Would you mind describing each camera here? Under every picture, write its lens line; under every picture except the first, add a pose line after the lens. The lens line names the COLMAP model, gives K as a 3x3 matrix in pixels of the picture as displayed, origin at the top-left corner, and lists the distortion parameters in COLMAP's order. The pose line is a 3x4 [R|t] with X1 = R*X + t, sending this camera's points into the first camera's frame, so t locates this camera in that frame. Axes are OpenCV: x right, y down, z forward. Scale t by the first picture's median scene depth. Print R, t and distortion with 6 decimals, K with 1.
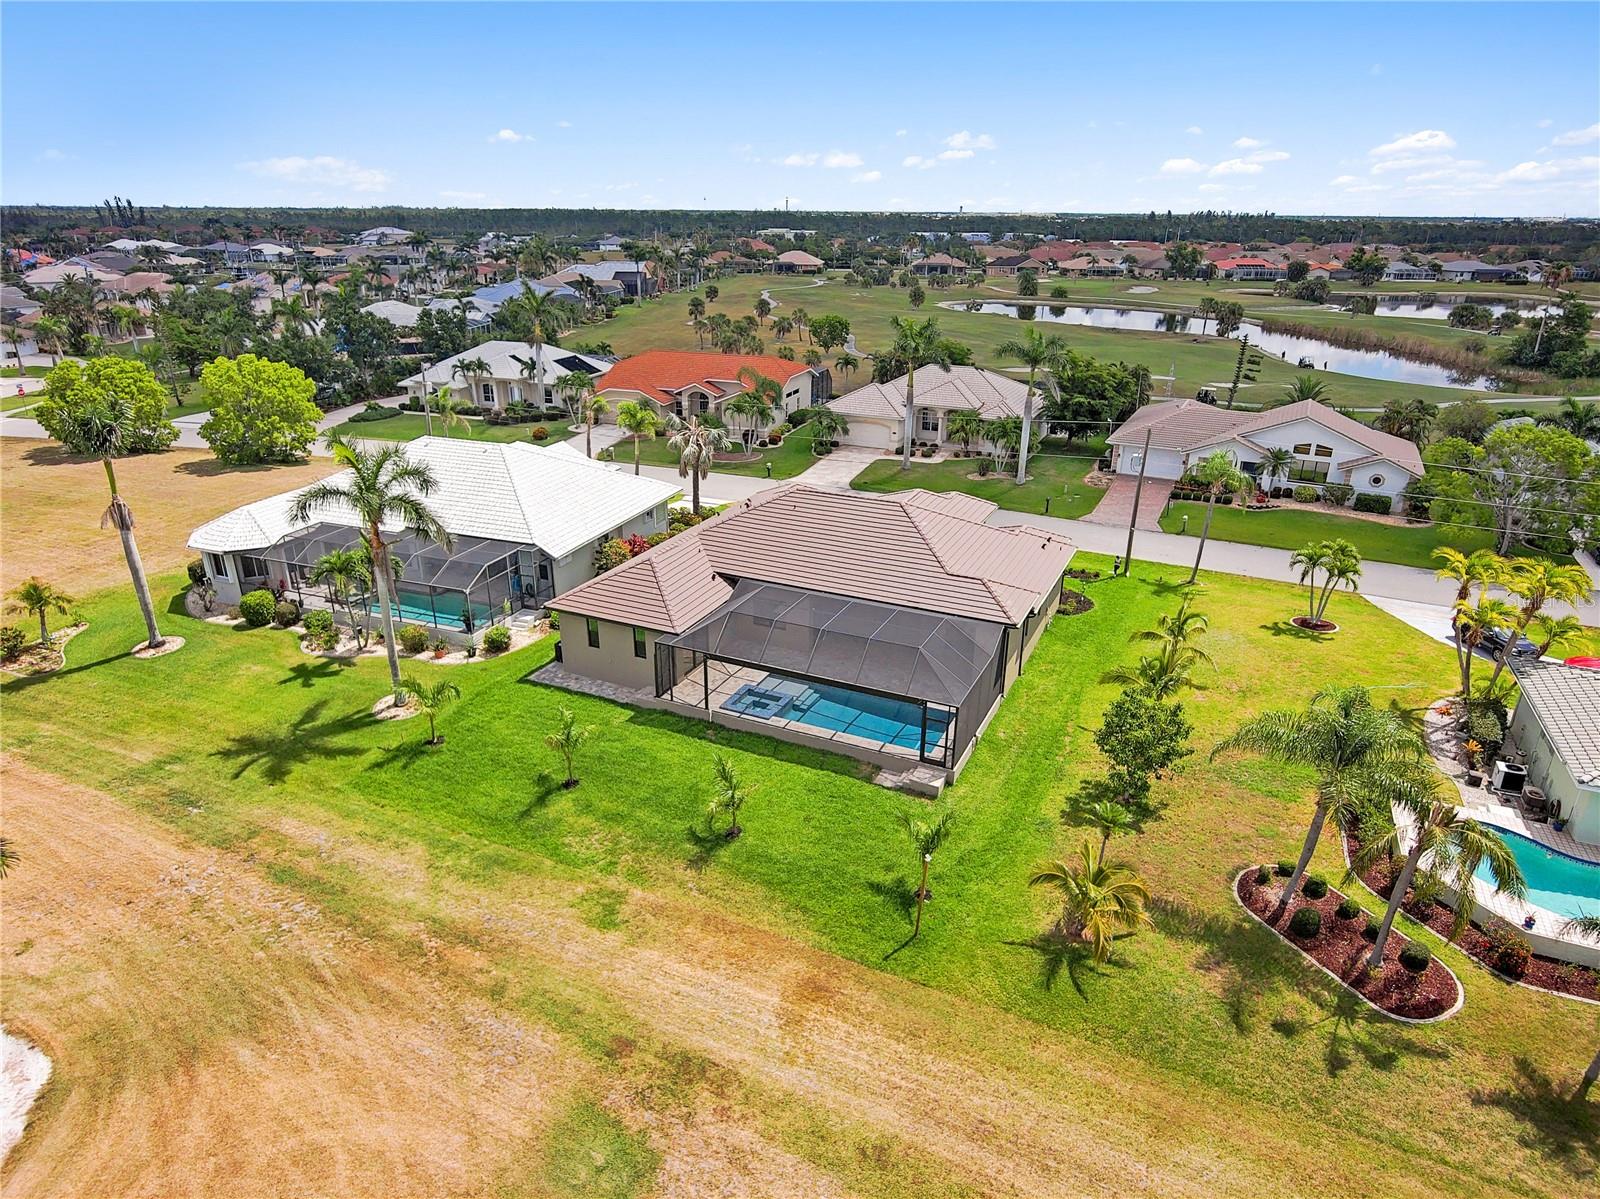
lens RADIAL K [[963.3, 0, 826.6], [0, 963.3, 602.5], [0, 0, 1]] dist [-0.008602, 0.004563]
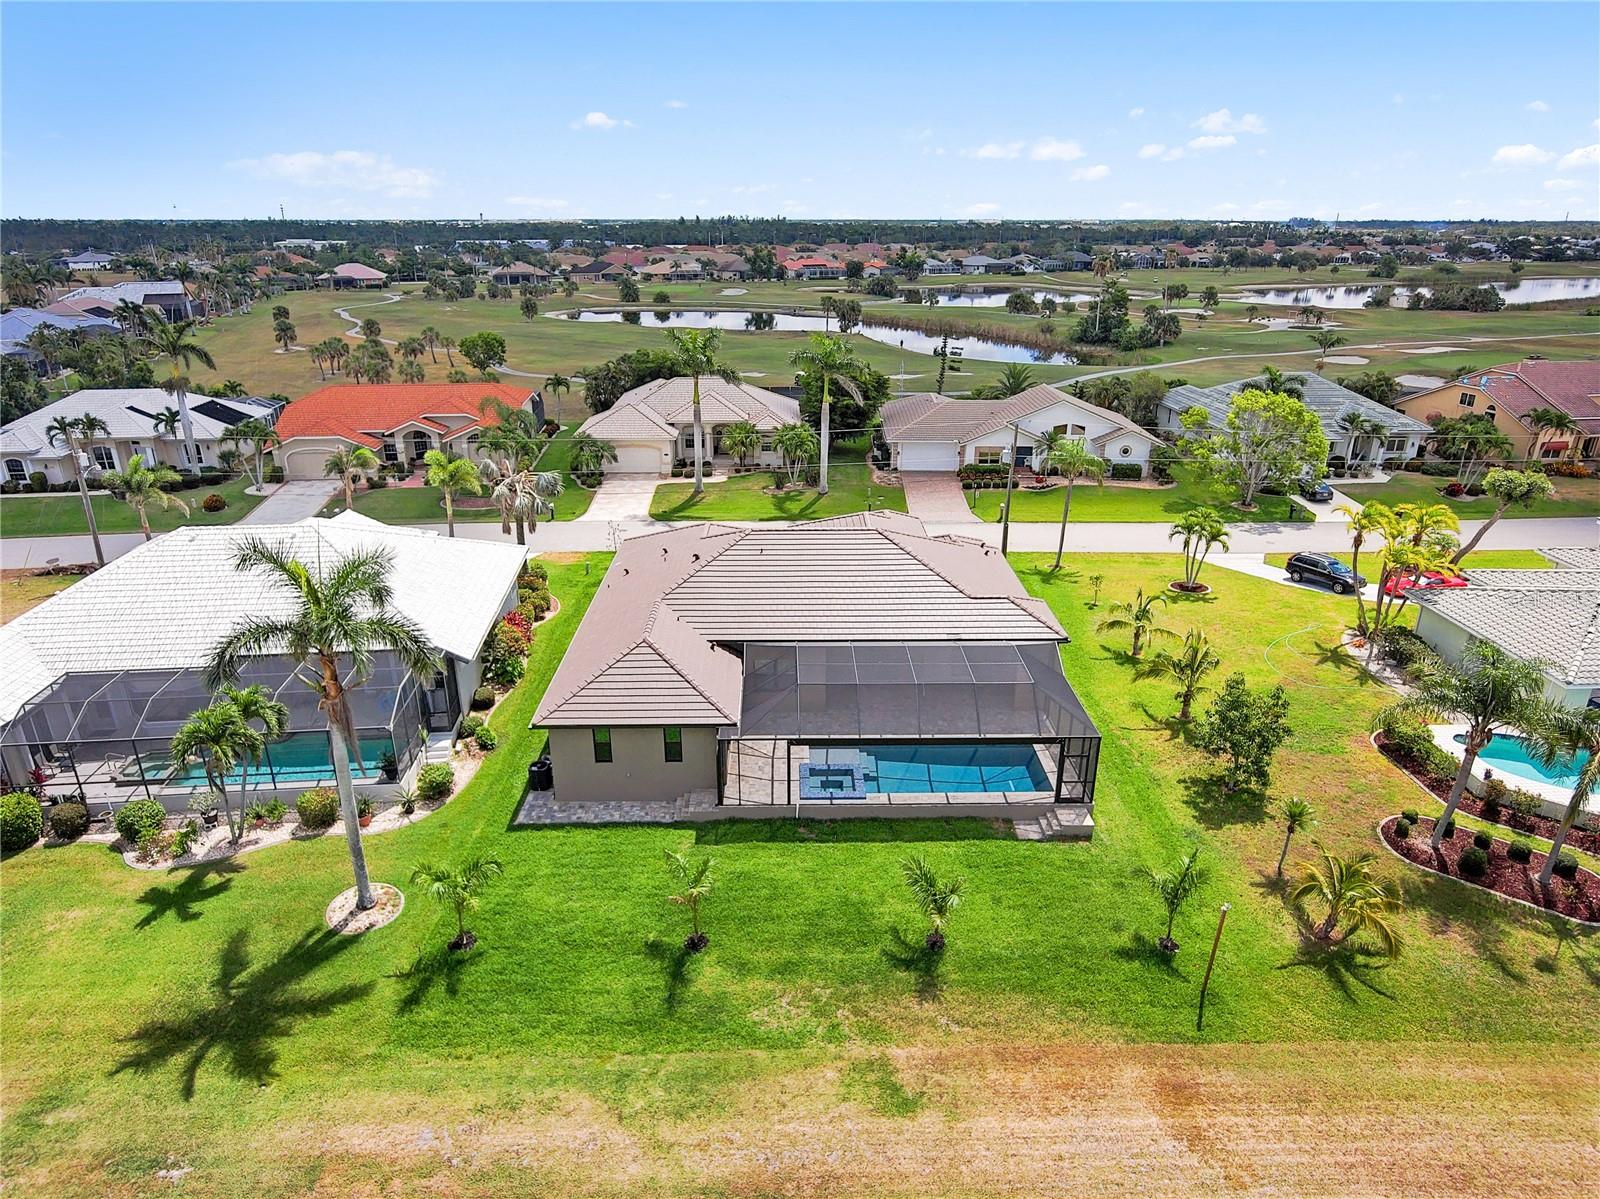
lens RADIAL K [[963.3, 0, 826.6], [0, 963.3, 602.5], [0, 0, 1]] dist [-0.008602, 0.004563]
pose [[0.900554, -0.166556, 0.401573, -0.289814], [0.168777, 0.985194, 0.030124, -0.059172], [-0.400645, 0.040648, 0.915331, 0.153750]]
